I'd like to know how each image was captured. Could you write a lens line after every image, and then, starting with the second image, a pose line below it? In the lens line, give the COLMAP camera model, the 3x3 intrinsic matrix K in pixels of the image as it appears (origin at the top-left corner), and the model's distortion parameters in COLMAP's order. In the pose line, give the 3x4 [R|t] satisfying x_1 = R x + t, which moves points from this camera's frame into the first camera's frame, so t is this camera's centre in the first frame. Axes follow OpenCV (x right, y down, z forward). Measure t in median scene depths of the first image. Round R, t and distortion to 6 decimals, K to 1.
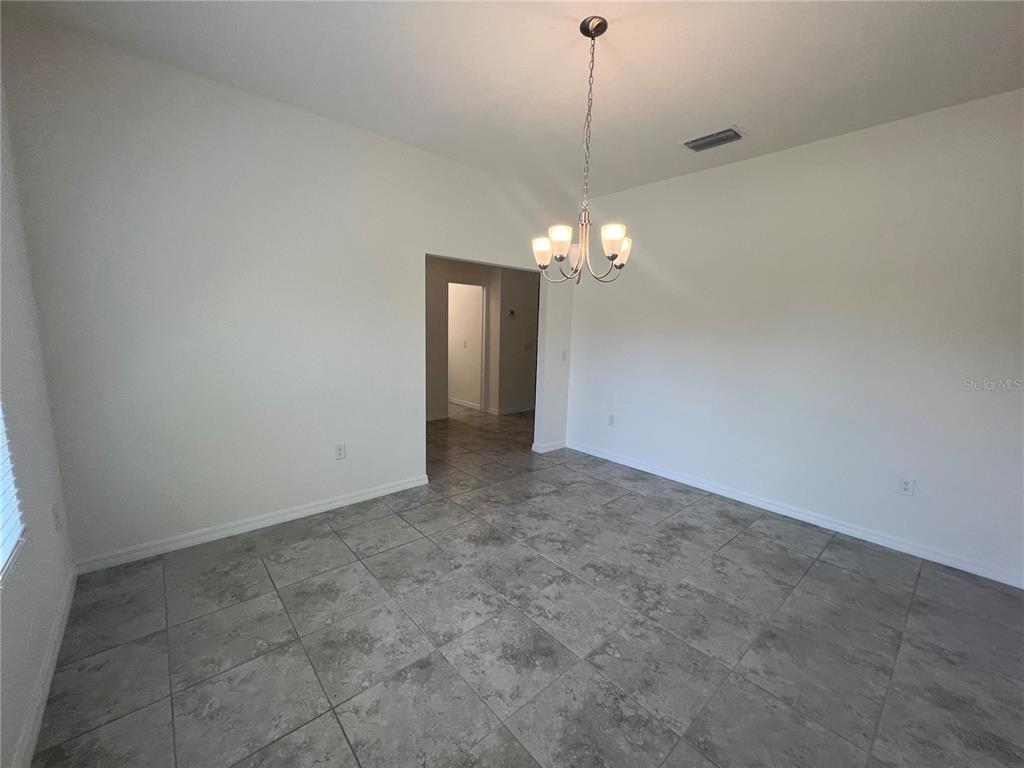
lens RADIAL K [[409.2, 0, 512.2], [0, 409.2, 382.1], [0, 0, 1]] dist [0.000319, 0.000659]
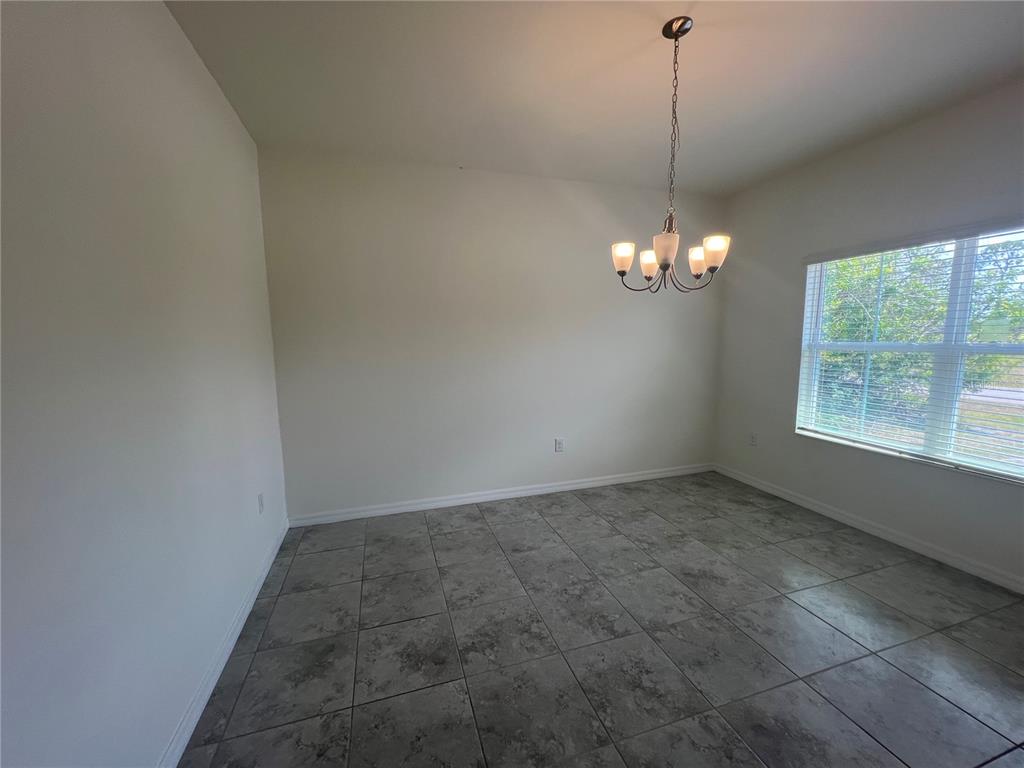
lens RADIAL K [[409.2, 0, 512.4], [0, 409.2, 385.2], [0, 0, 1]] dist [0.000319, 0.000659]
pose [[-0.914996, -0.064573, 0.398262, 0.094840], [0.041519, 0.966799, 0.252142, -0.258752], [-0.401321, 0.247245, -0.881936, 1.818178]]
